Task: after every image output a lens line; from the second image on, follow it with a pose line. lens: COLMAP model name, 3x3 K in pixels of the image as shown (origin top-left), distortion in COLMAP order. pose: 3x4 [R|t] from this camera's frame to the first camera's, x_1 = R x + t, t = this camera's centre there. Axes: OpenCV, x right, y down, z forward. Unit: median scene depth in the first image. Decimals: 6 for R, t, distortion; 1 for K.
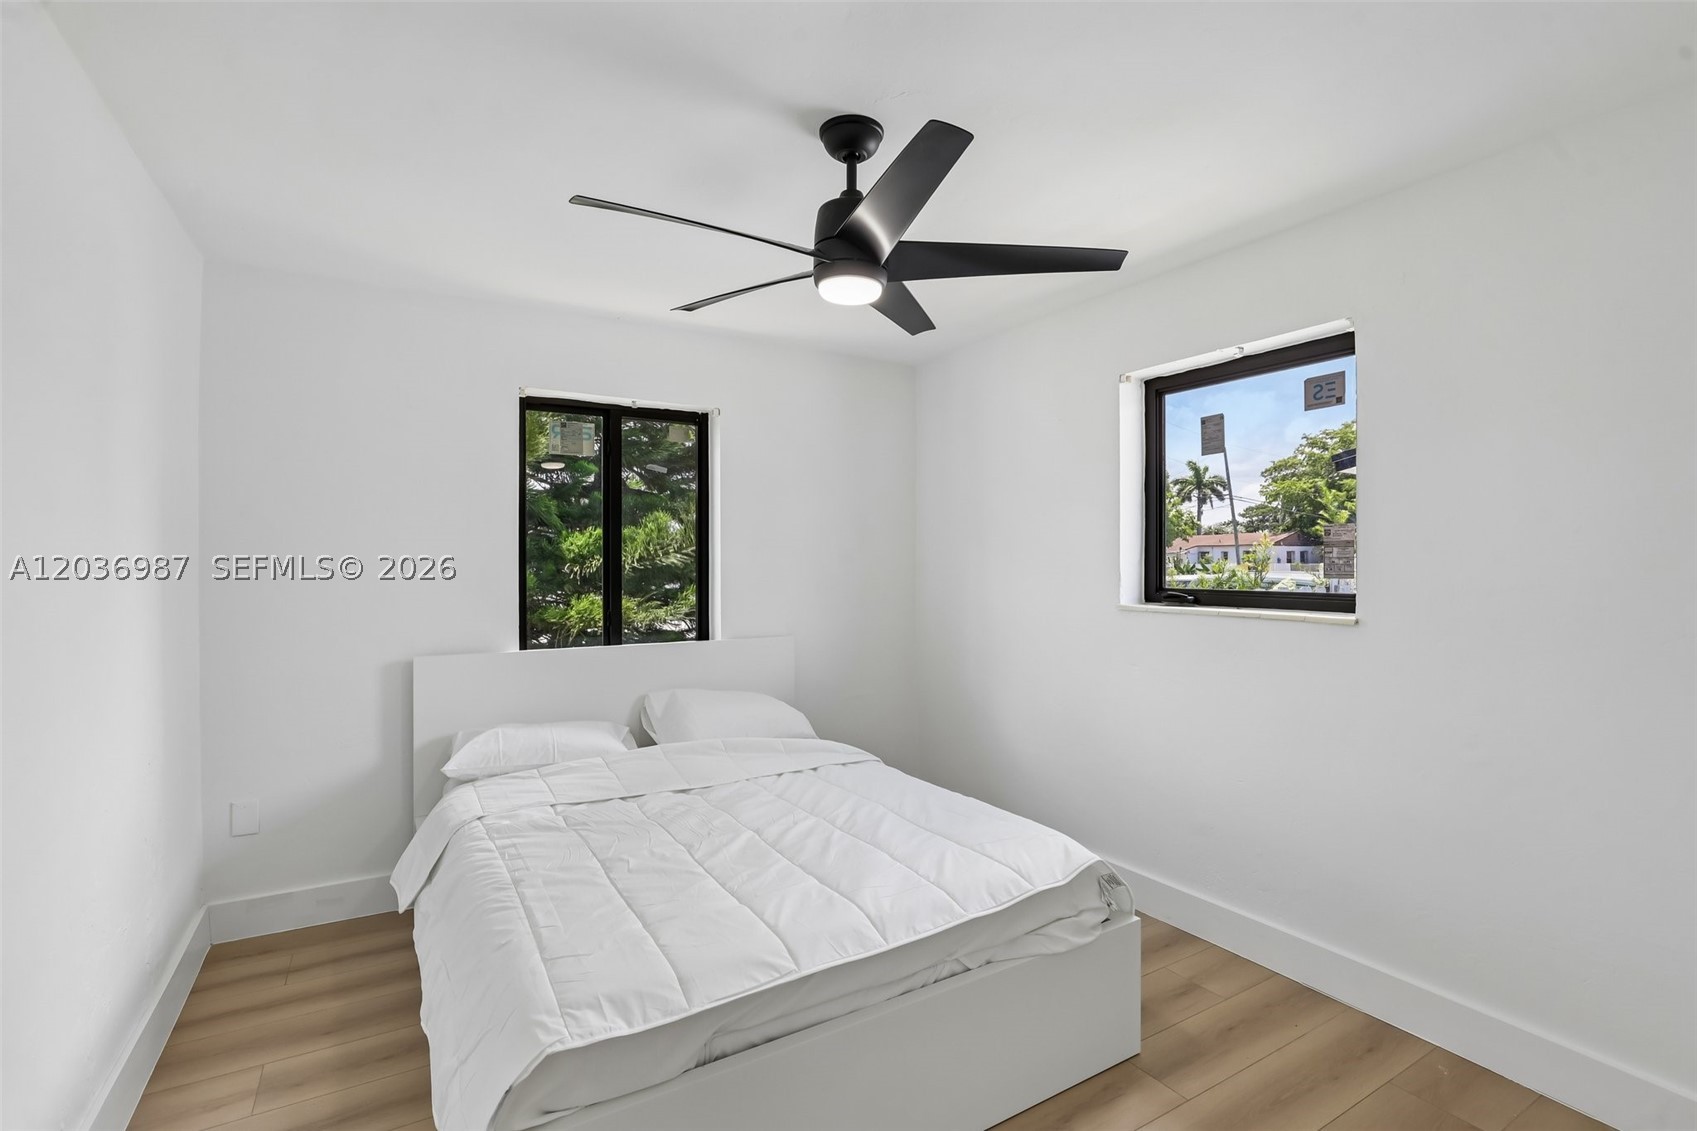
lens RADIAL K [[777.3, 0, 854.0], [0, 777.3, 571.6], [0, 0, 1]] dist [-0.016458, 0.000296]
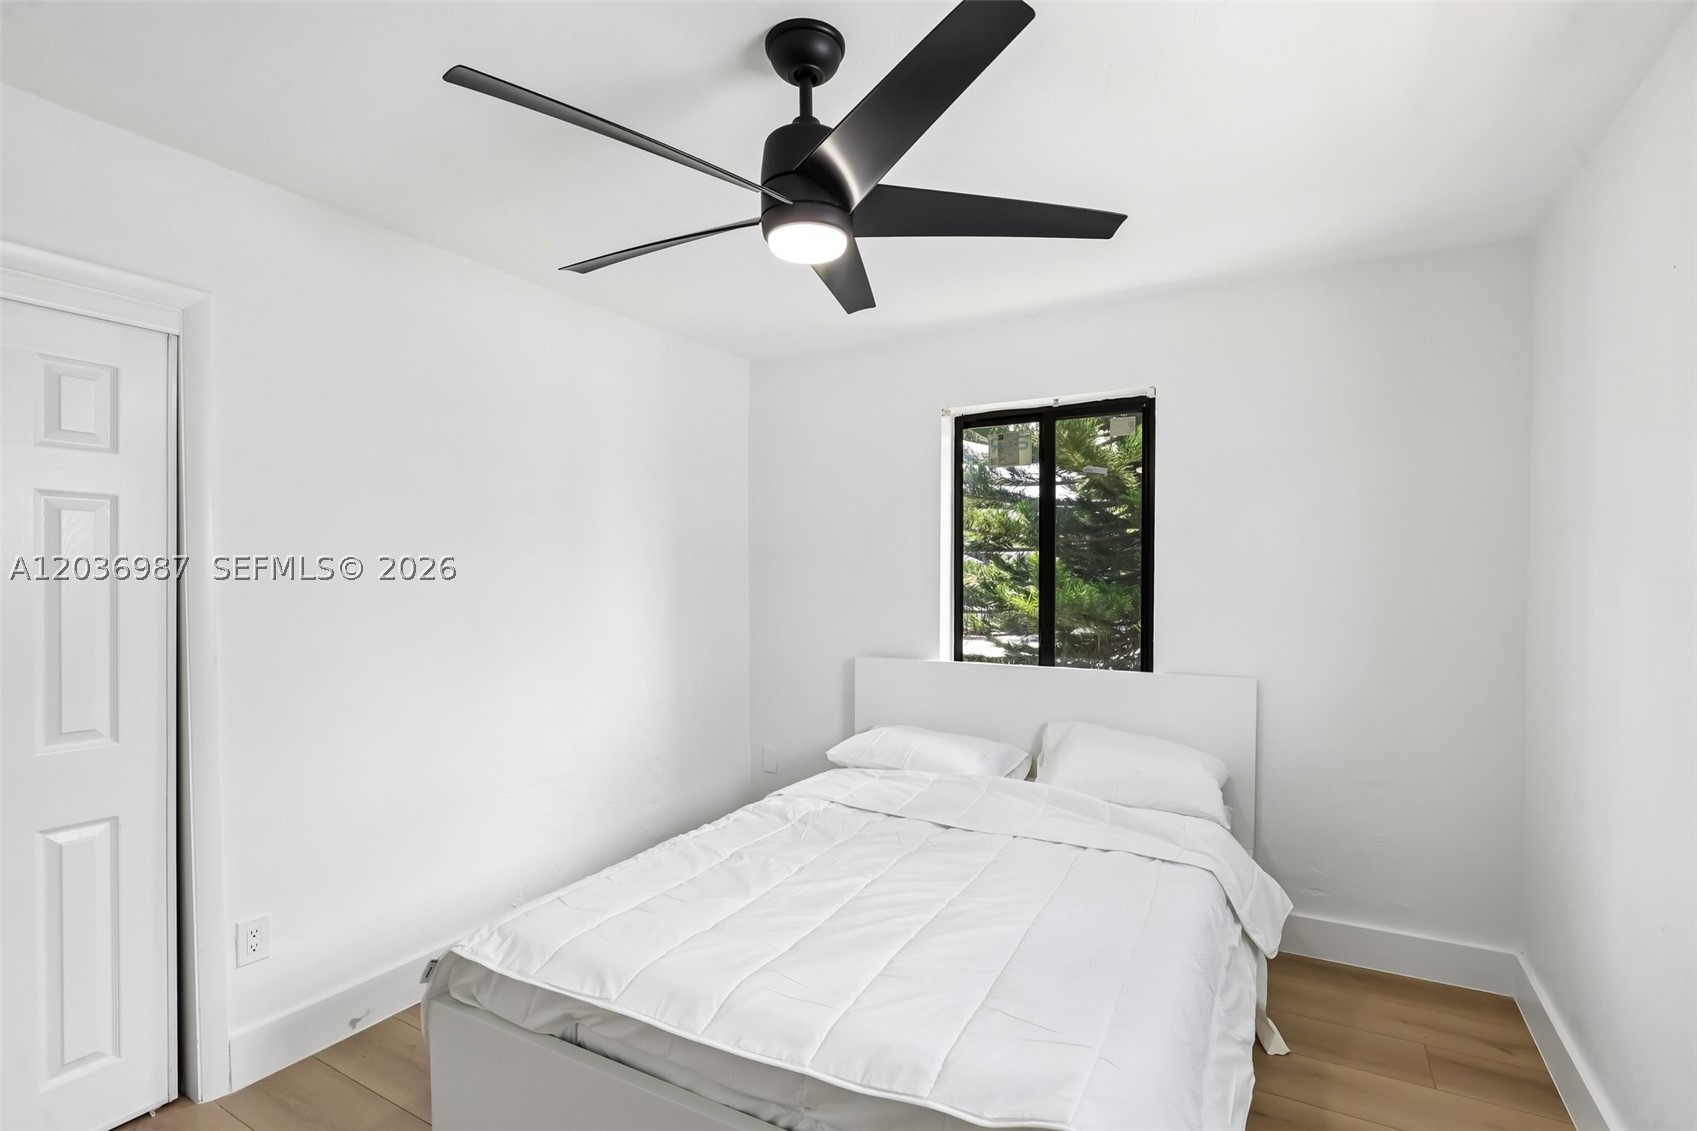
lens RADIAL K [[791.5, 0, 868.4], [0, 791.5, 581.0], [0, 0, 1]] dist [-0.017398, 0.000528]
pose [[0.514921, 0.011378, -0.857162, 0.616198], [-0.015108, 0.999877, 0.004196, -0.011136], [0.857105, 0.010789, 0.515029, 0.509677]]
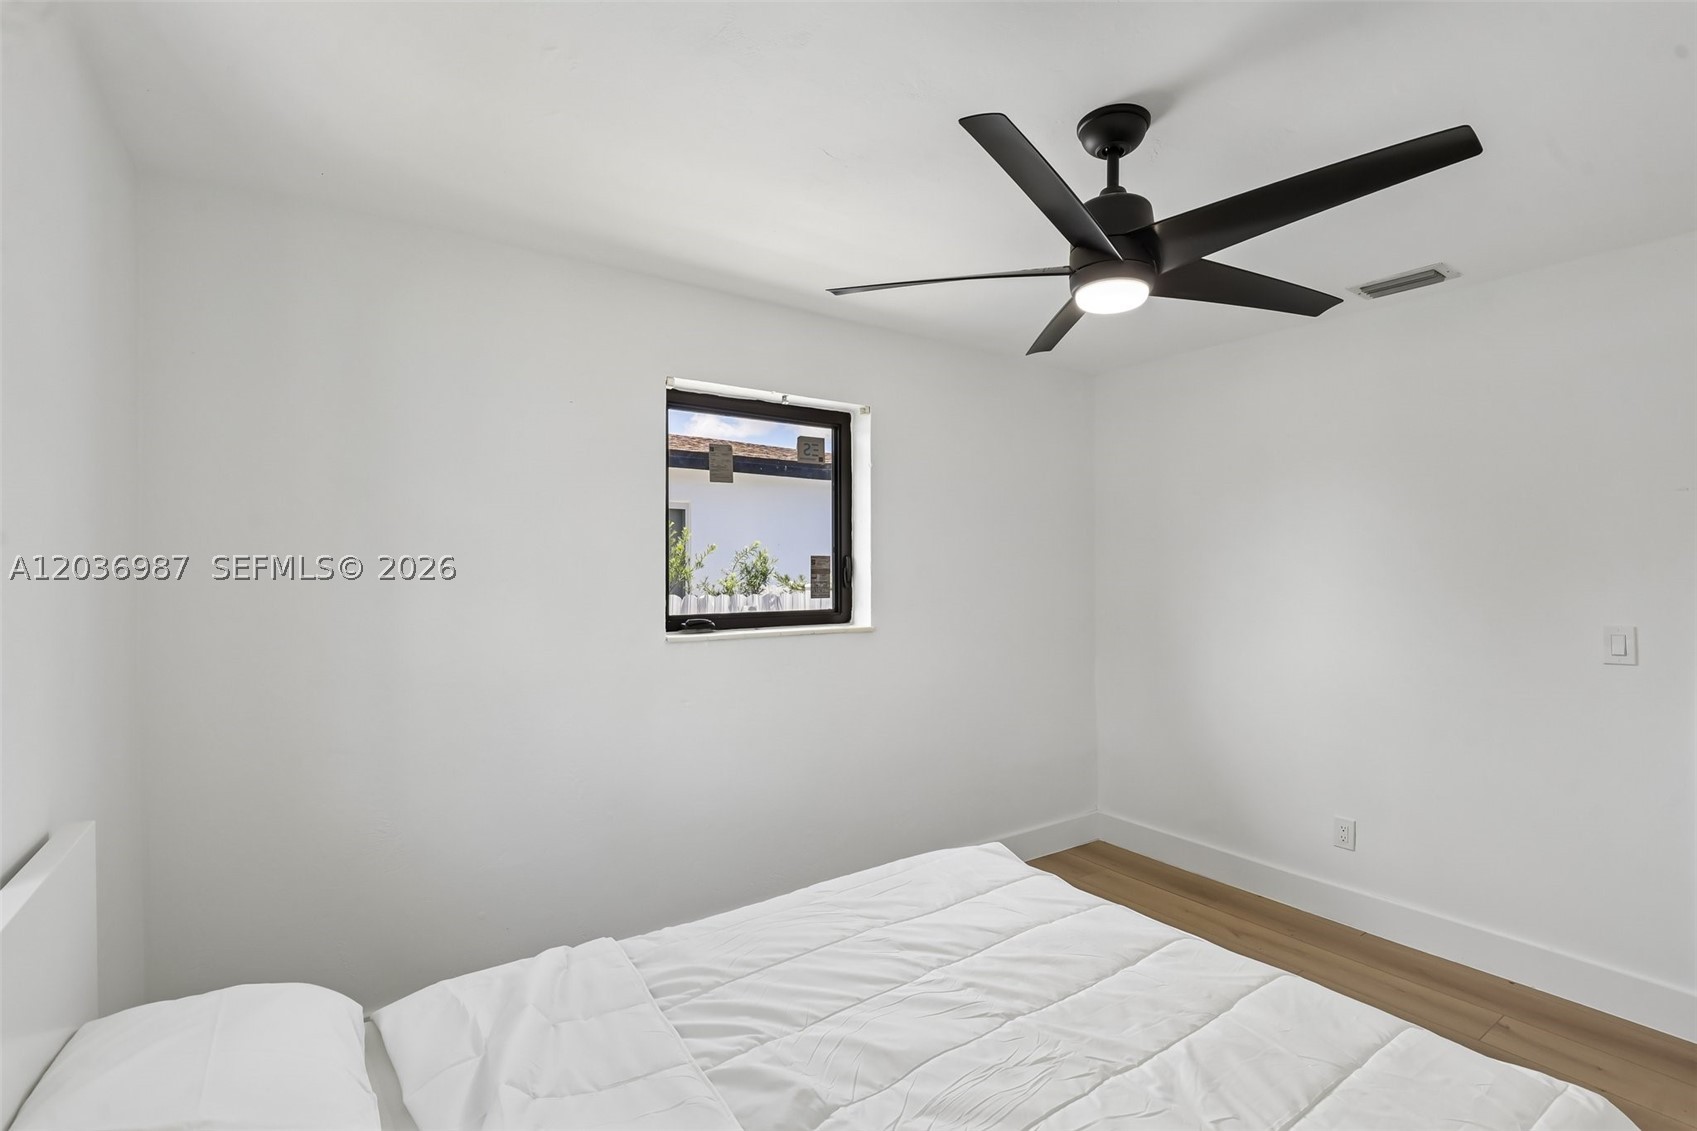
lens RADIAL K [[777.3, 0, 854.0], [0, 777.3, 571.6], [0, 0, 1]] dist [-0.016458, 0.000296]
pose [[-0.072041, 0.006368, 0.997381, -0.728476], [0.011468, 0.999919, -0.005556, -0.029999], [-0.997336, 0.011038, -0.072108, 1.126309]]
